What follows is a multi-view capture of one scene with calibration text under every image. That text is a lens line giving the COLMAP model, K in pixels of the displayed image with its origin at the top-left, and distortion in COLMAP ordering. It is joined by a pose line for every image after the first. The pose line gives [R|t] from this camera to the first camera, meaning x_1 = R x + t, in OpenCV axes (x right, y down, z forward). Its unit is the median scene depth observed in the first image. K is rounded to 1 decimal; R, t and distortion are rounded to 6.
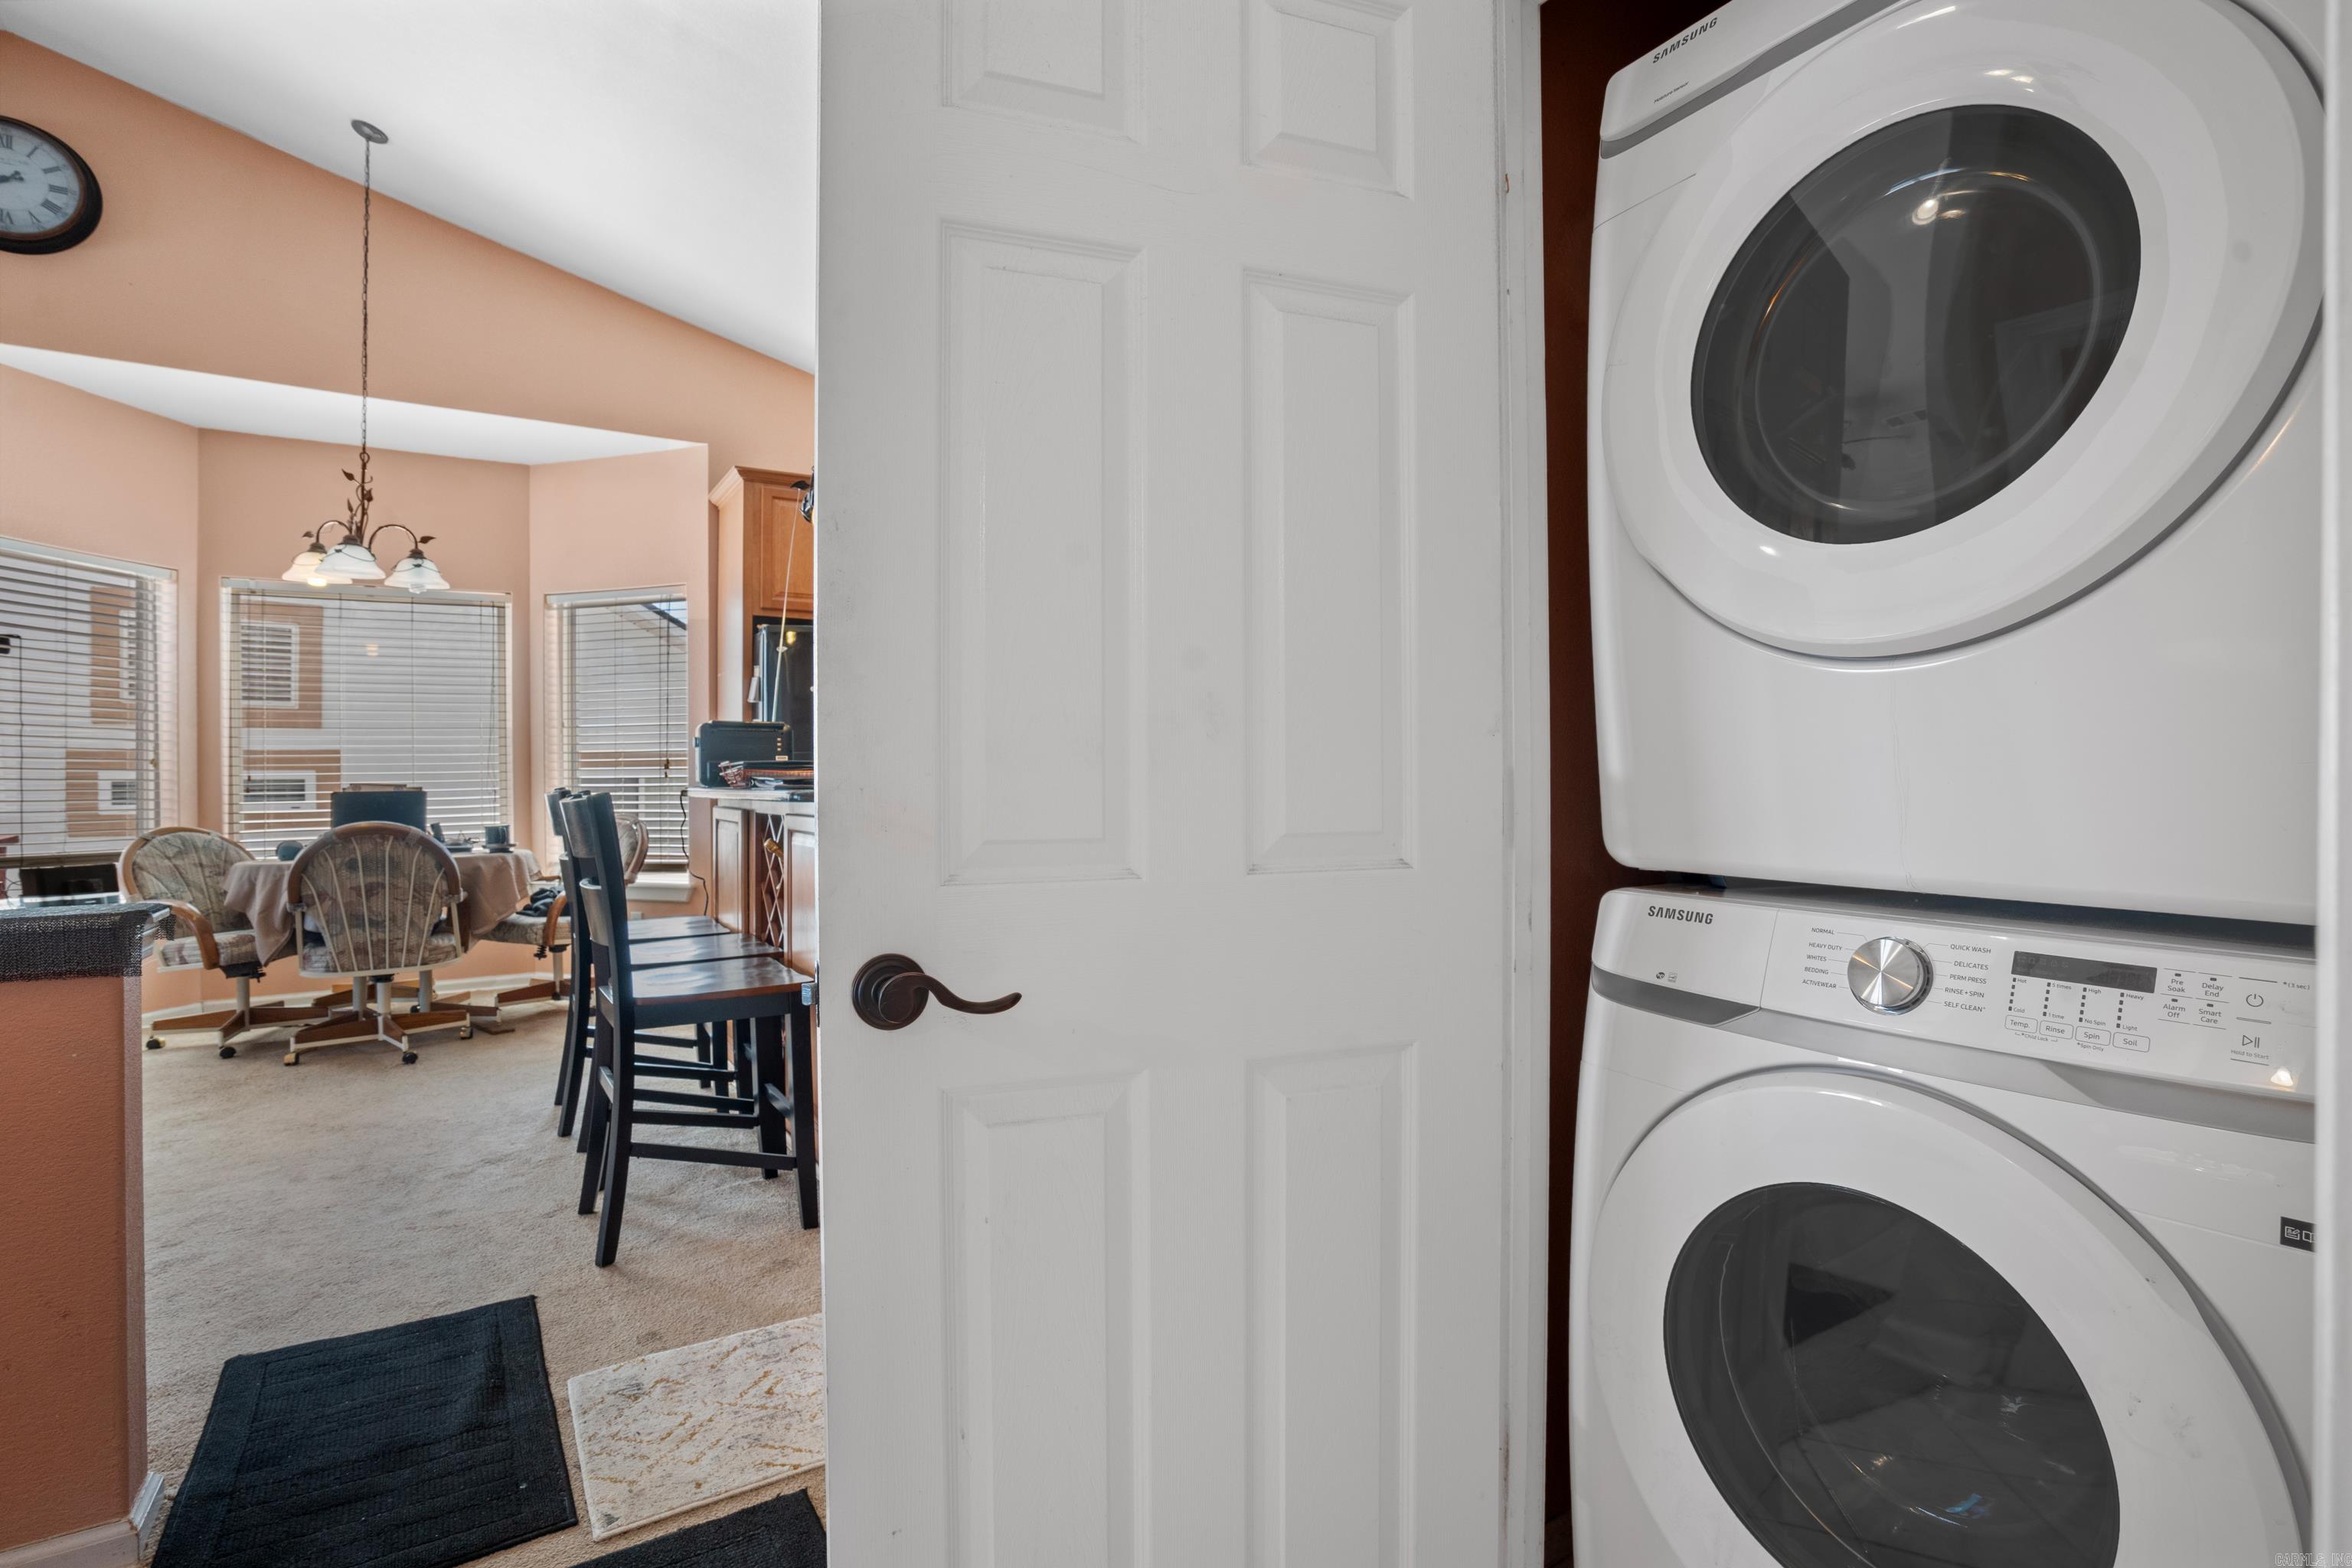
lens RADIAL K [[1097.8, 0, 1169.2], [0, 1097.8, 783.0], [0, 0, 1]] dist [-0.033507, 0.008354]
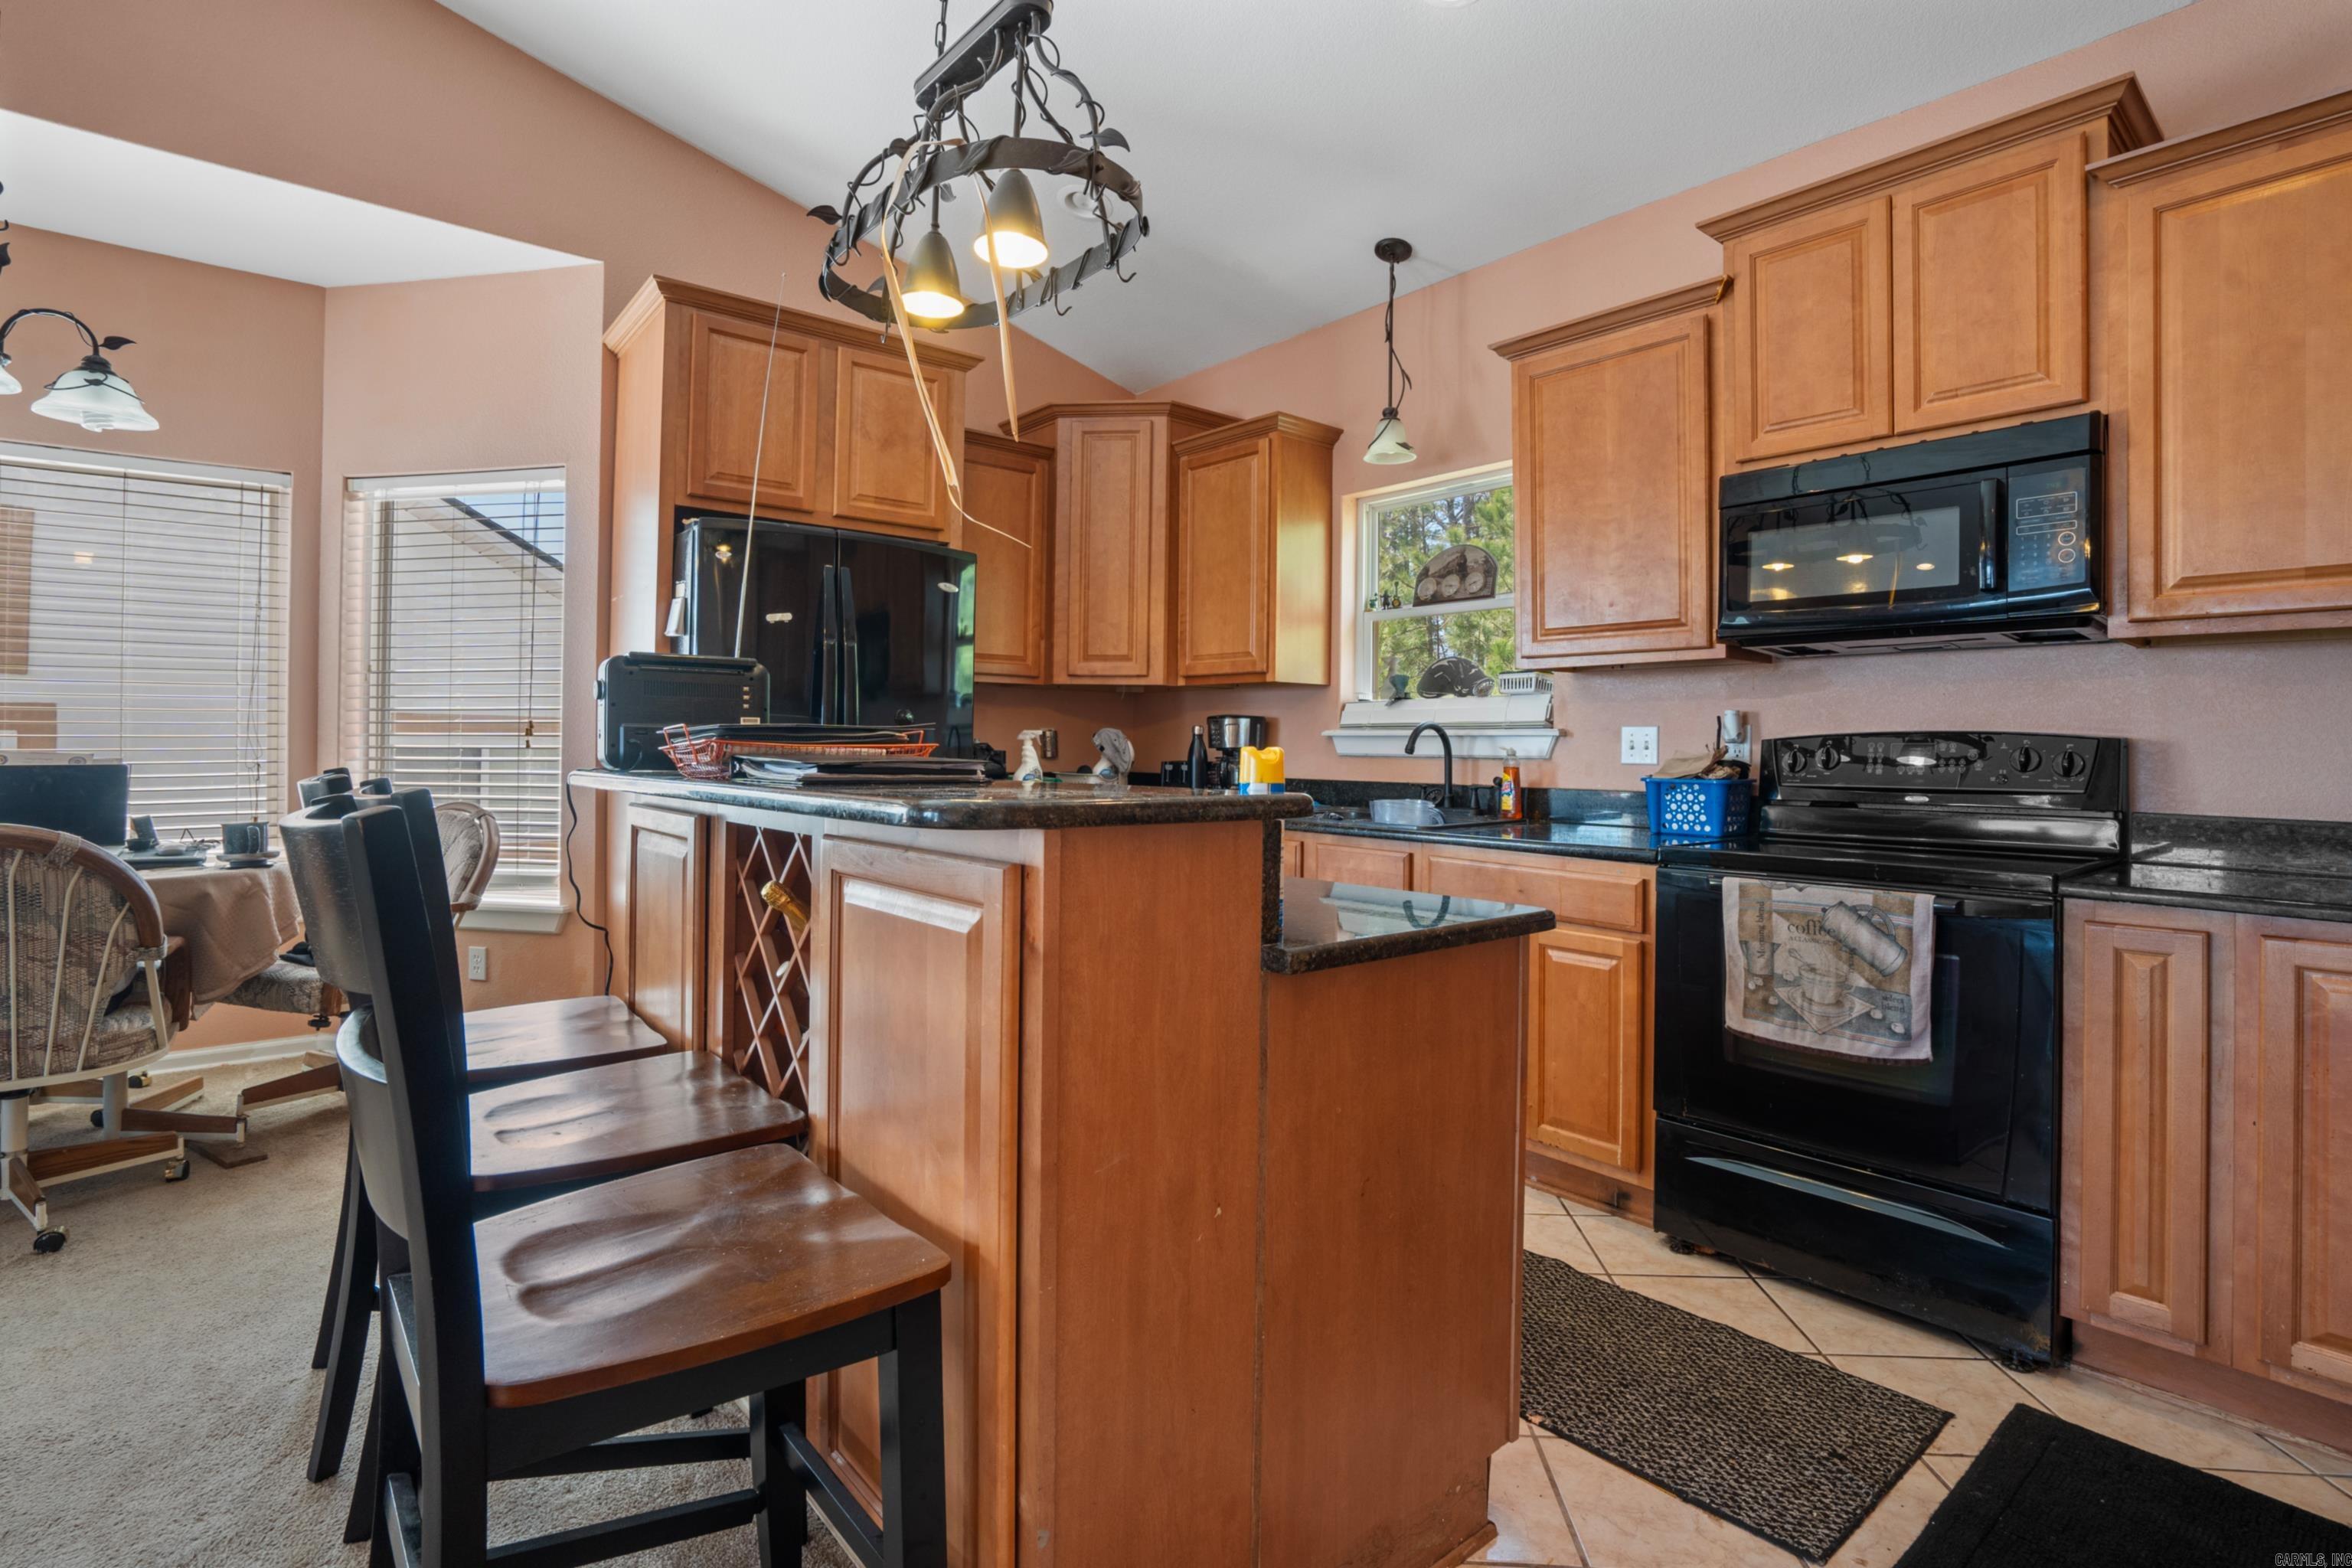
lens RADIAL K [[1097.8, 0, 1171.2], [0, 1097.8, 739.5], [0, 0, 1]] dist [-0.033507, 0.008354]
pose [[0.993357, 0.012958, 0.114337, -0.177181], [-0.011208, 0.999810, -0.015937, -0.005400], [-0.114522, 0.014550, 0.993314, 0.354631]]
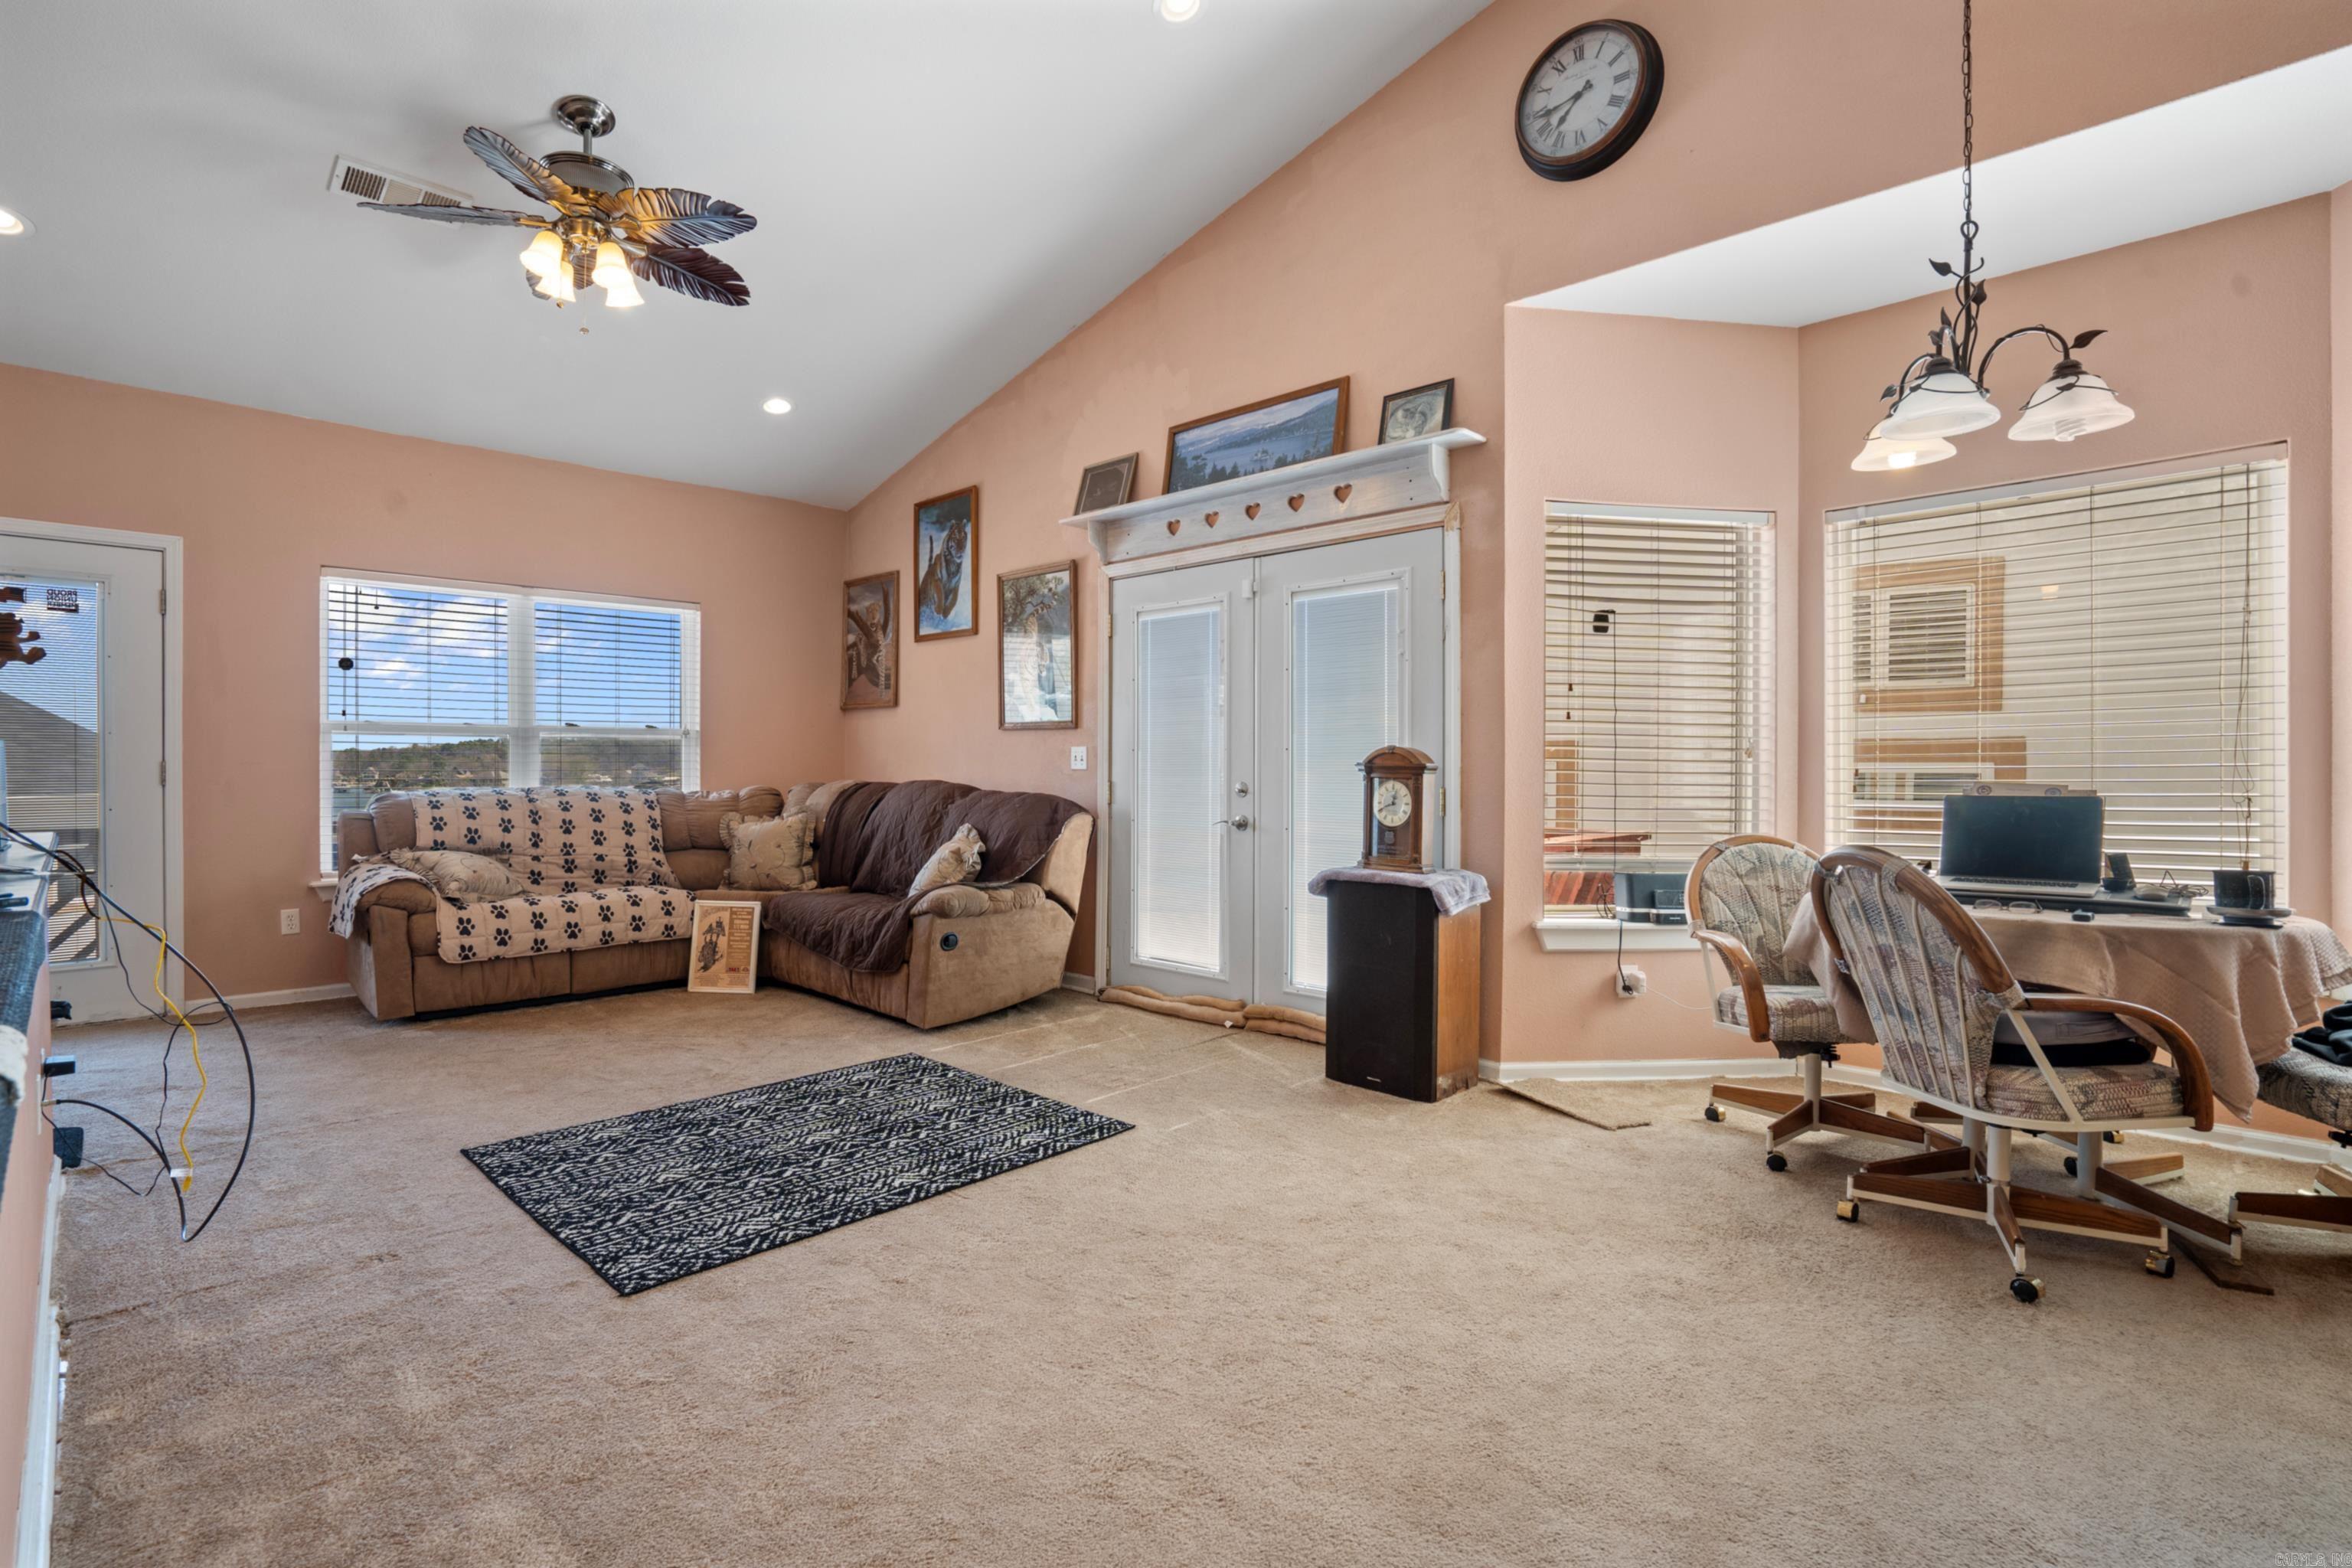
lens RADIAL K [[1097.8, 0, 1160.2], [0, 1097.8, 766.3], [0, 0, 1]] dist [-0.033507, 0.008354]
pose [[0.203987, 0.005209, -0.978960, -0.251355], [-0.012710, 0.999916, 0.002672, -0.005505], [0.978891, 0.011897, 0.204036, 0.433205]]
